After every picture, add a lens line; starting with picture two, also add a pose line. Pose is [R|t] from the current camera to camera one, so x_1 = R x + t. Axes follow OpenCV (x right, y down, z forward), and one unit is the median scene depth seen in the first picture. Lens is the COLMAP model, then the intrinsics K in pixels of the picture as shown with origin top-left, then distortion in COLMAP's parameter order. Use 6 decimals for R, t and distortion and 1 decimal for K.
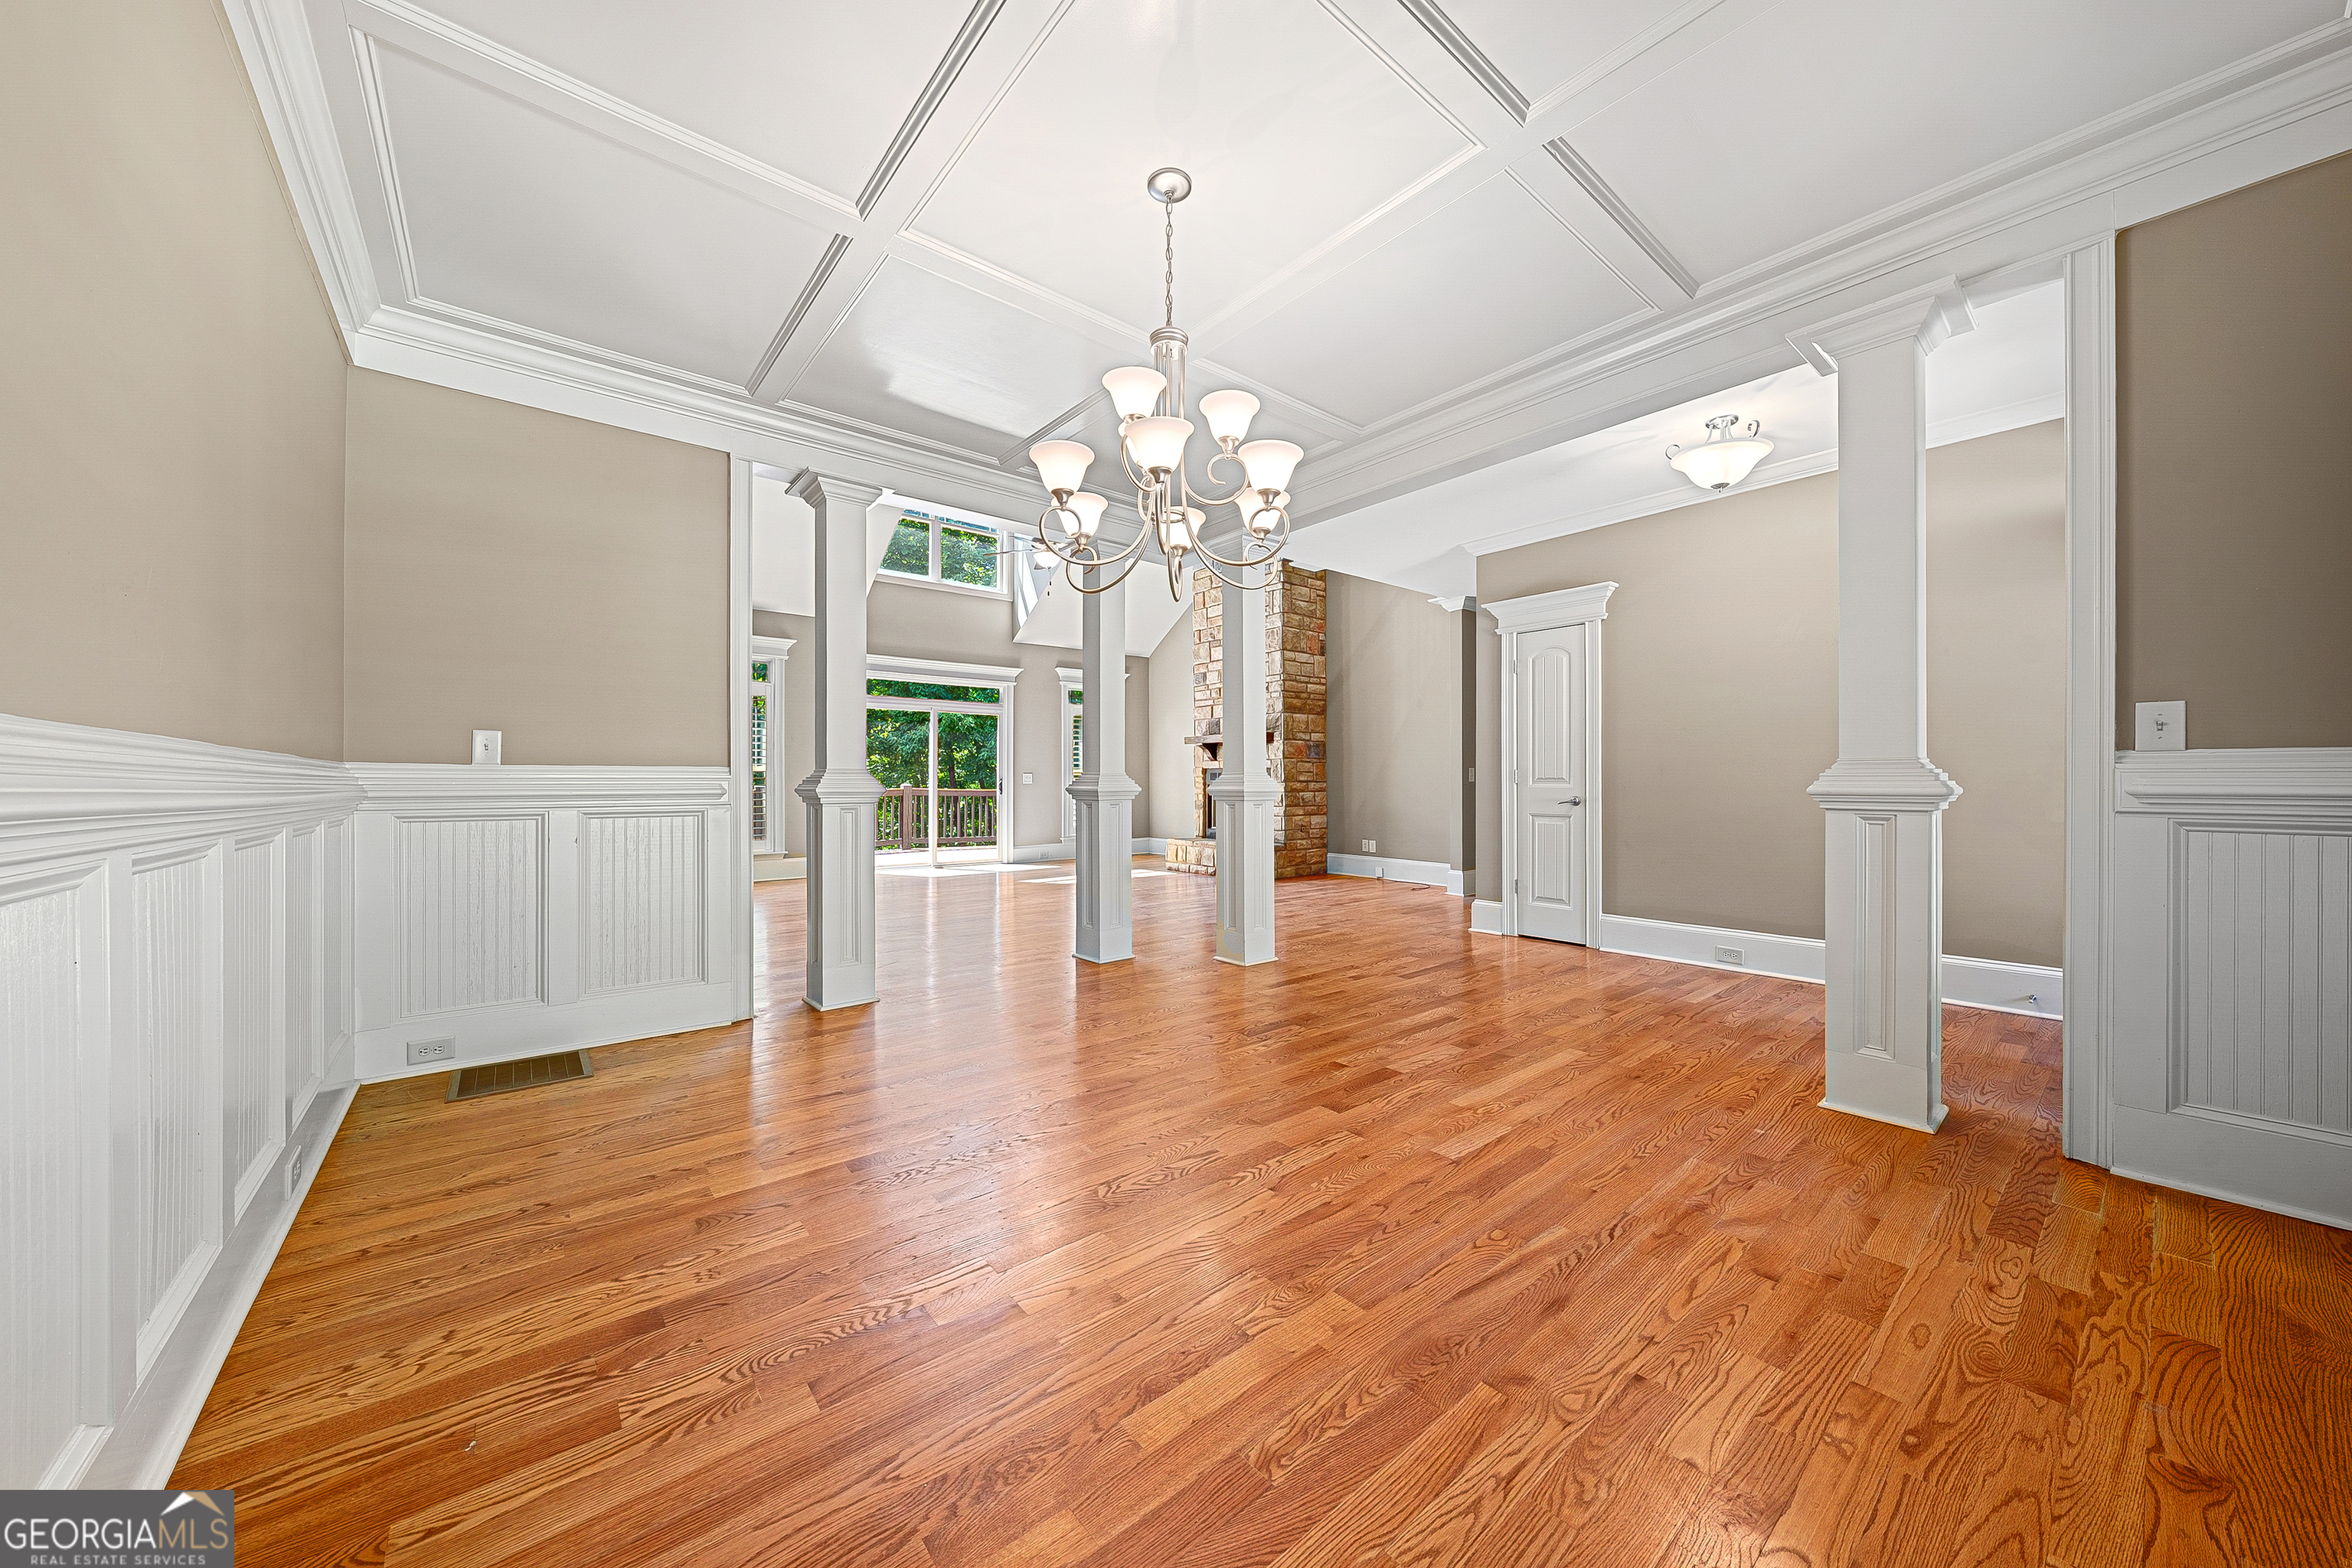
lens RADIAL K [[803.1, 0, 1184.5], [0, 803.1, 786.1], [0, 0, 1]] dist [-0.000997, -0.000192]
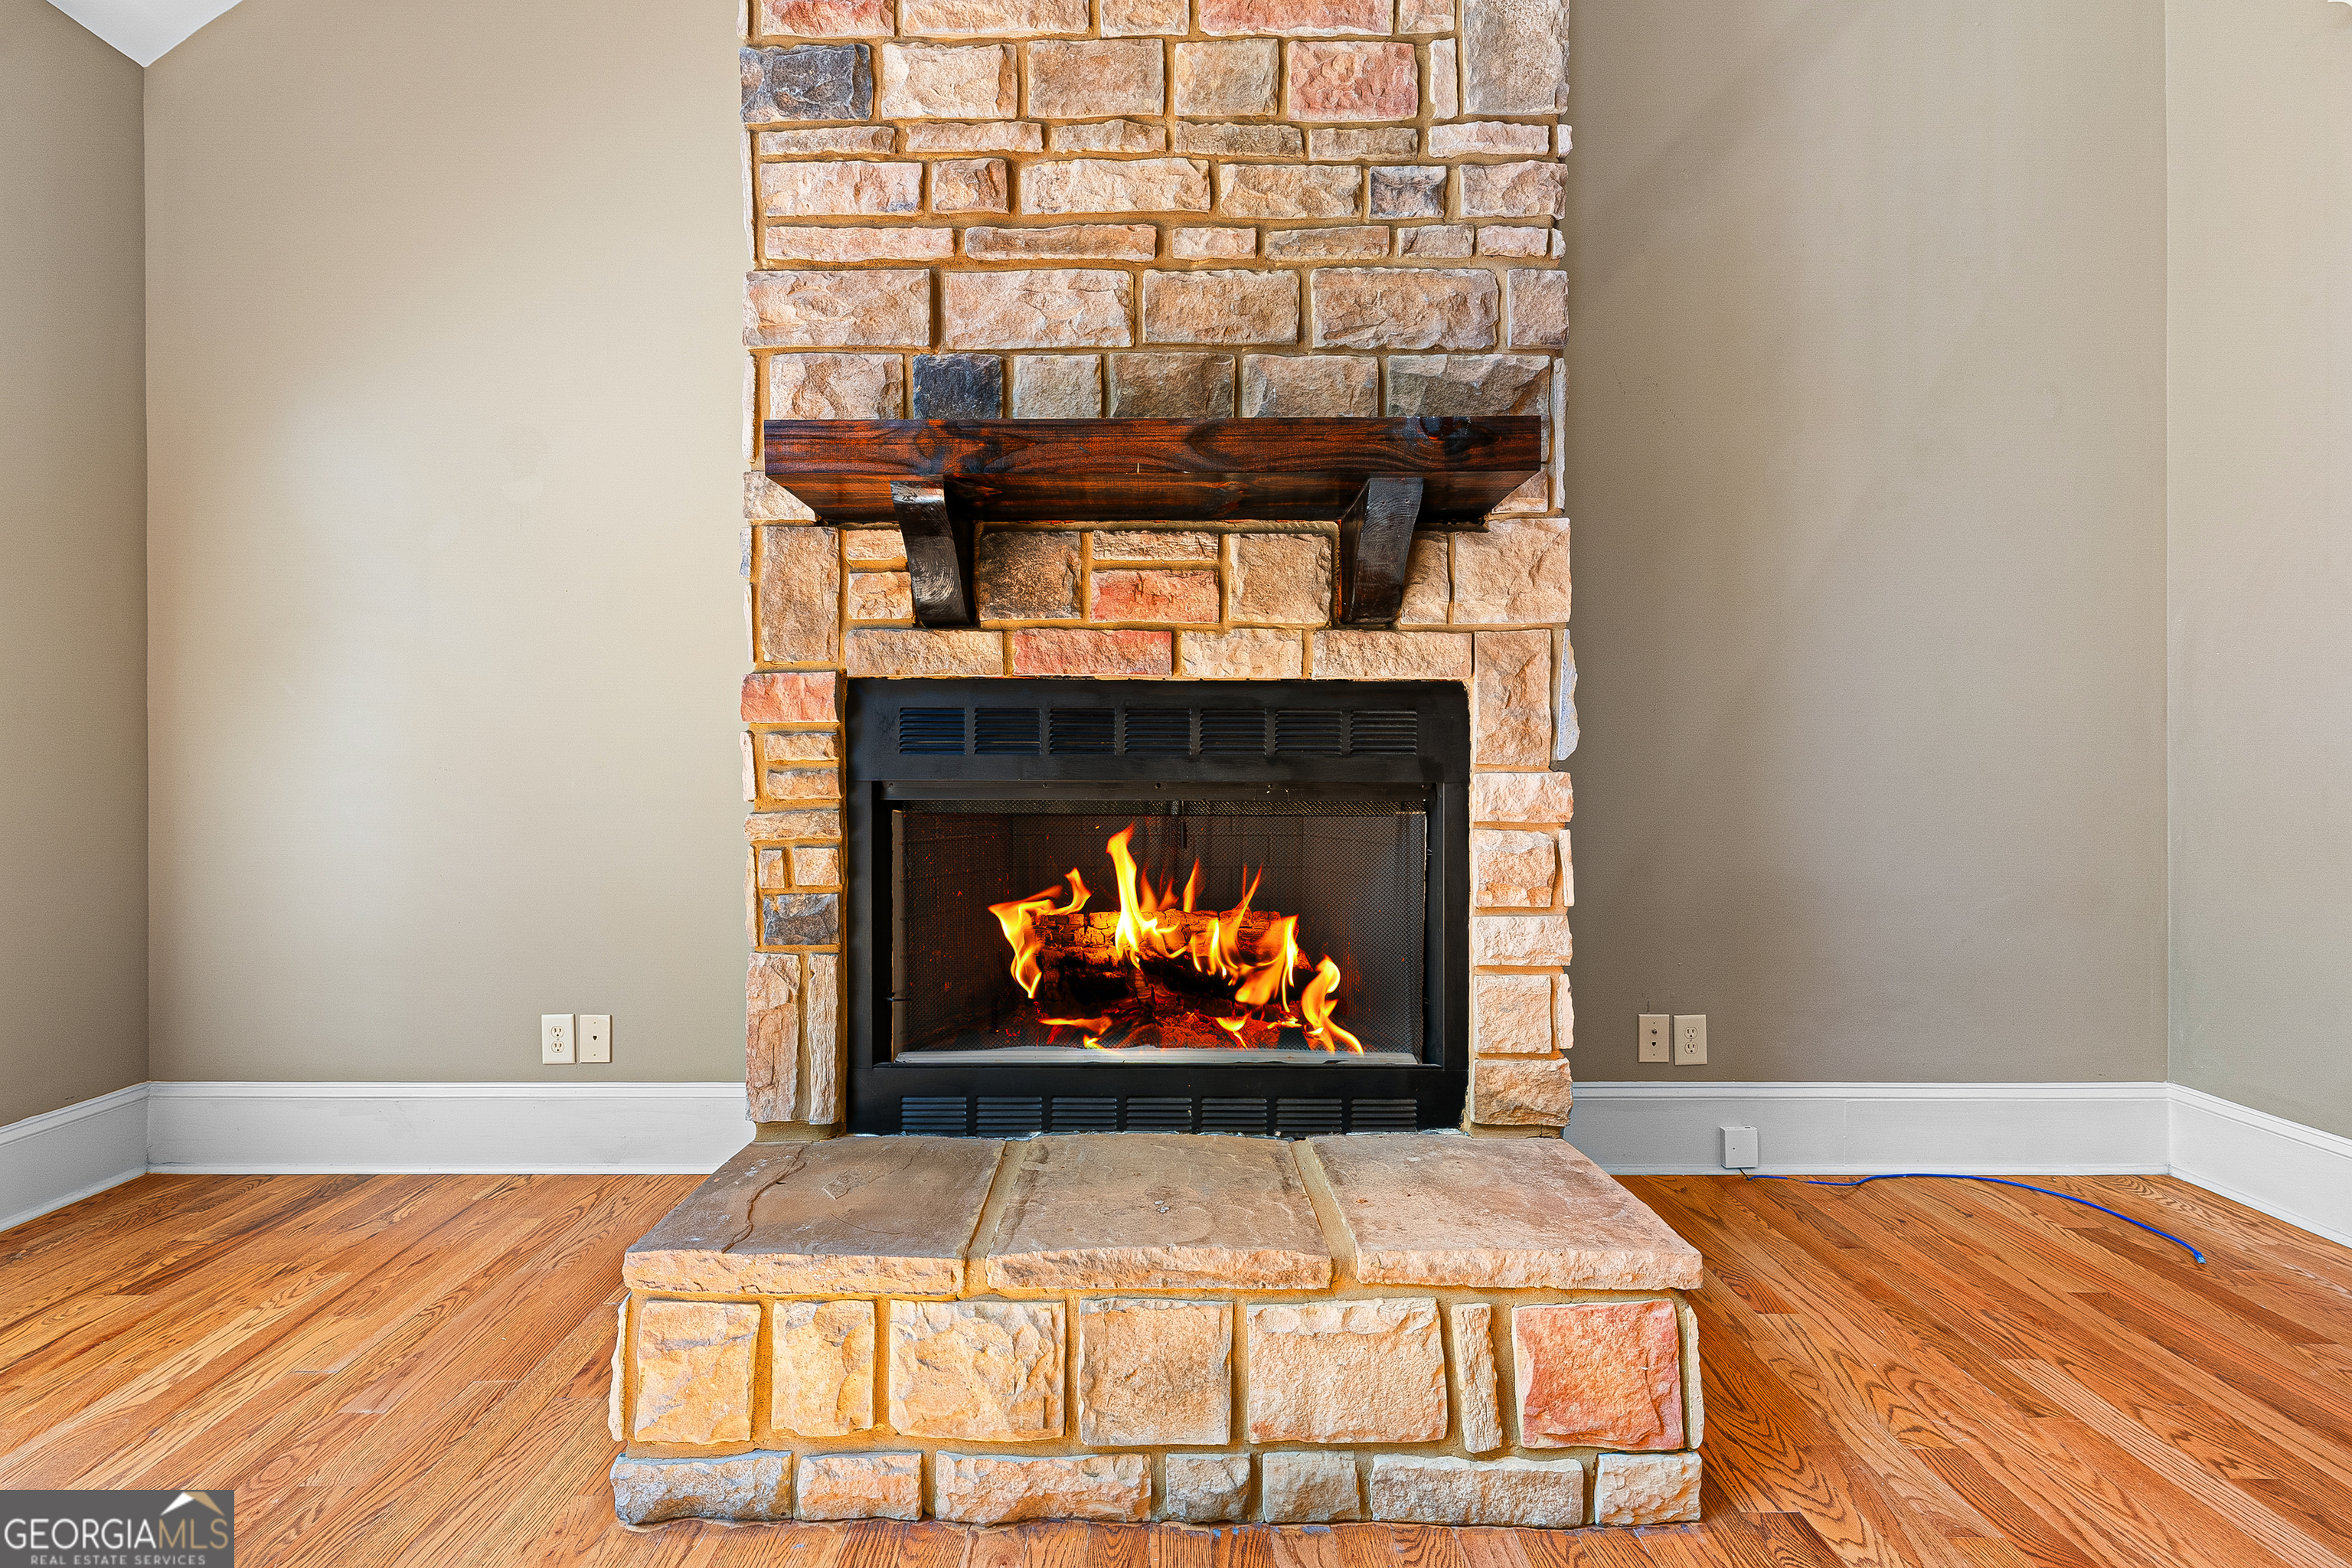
lens RADIAL K [[966.9, 0, 1187.4], [0, 966.9, 781.4], [0, 0, 1]] dist [-0.001271, -0.000210]
pose [[0.638366, -0.000200, 0.769733, -0.079930], [0.003578, 0.999990, -0.002708, -0.001429], [-0.769724, 0.004483, 0.638361, 0.887904]]
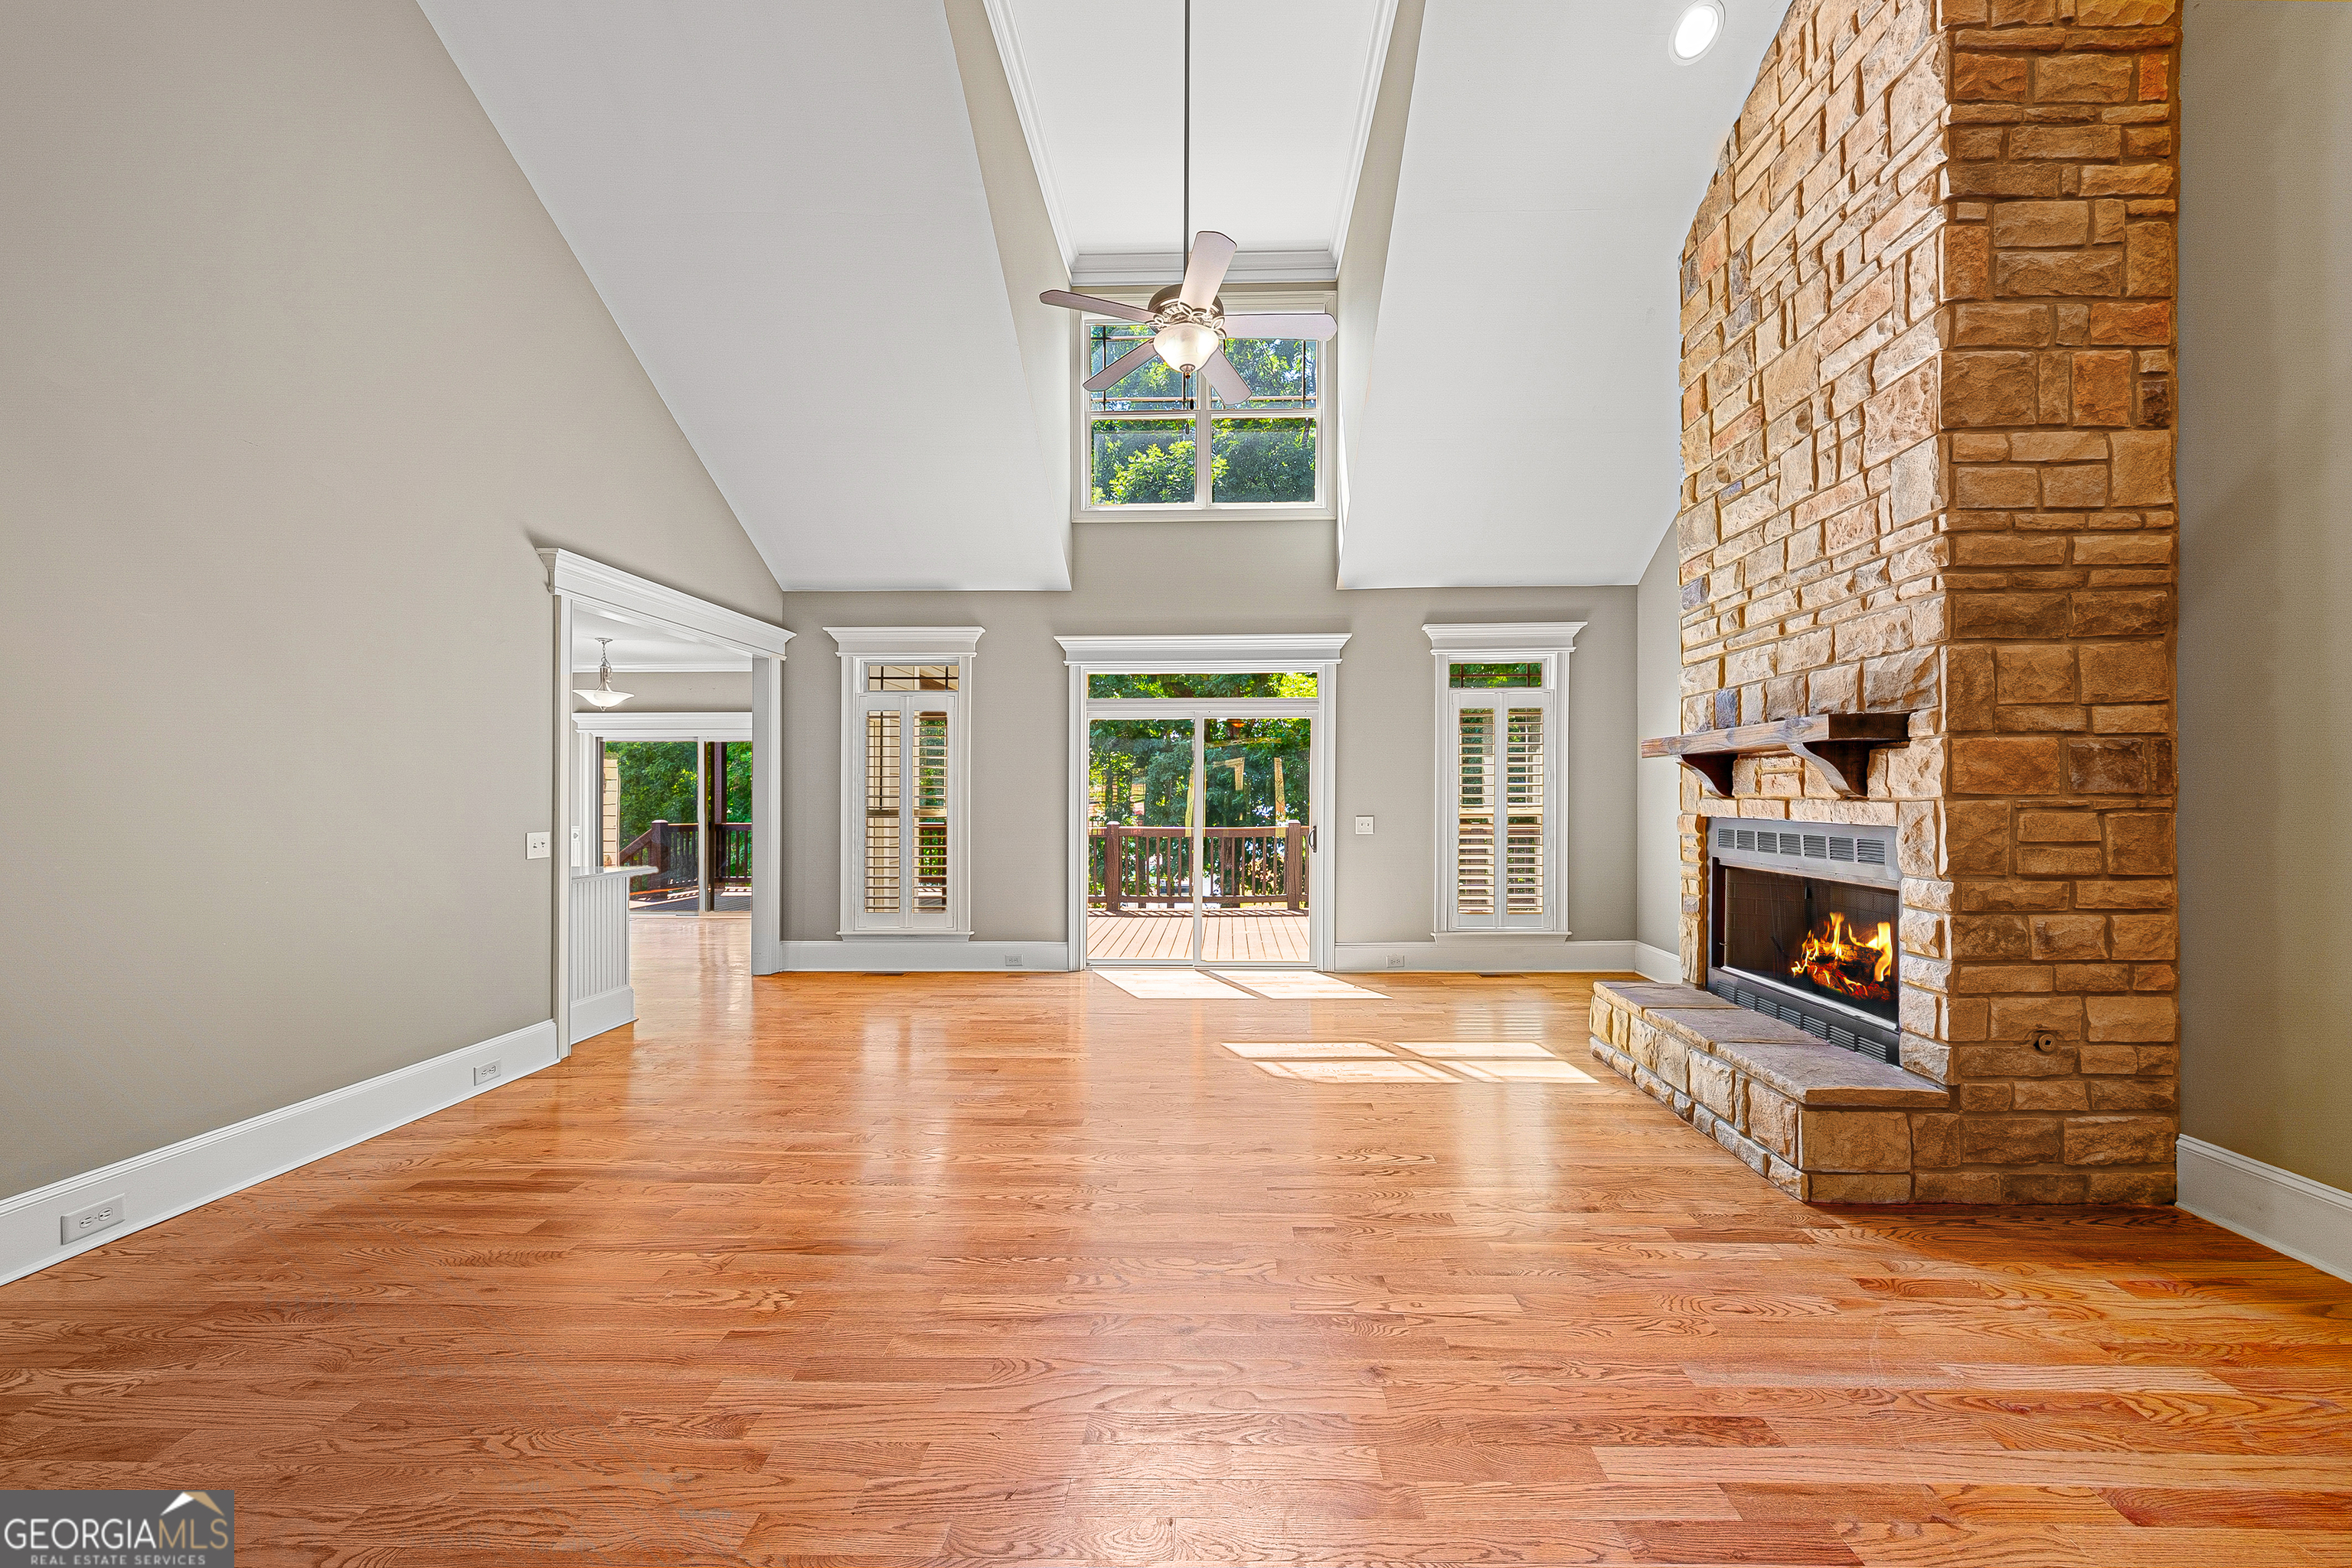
lens RADIAL K [[803.1, 0, 1198.1], [0, 803.1, 802.6], [0, 0, 1]] dist [-0.000997, -0.000192]
pose [[0.750124, 0.004428, -0.661282, 0.106511], [-0.001361, 0.999986, 0.005152, -0.032480], [0.661295, -0.002965, 0.750120, 0.569010]]
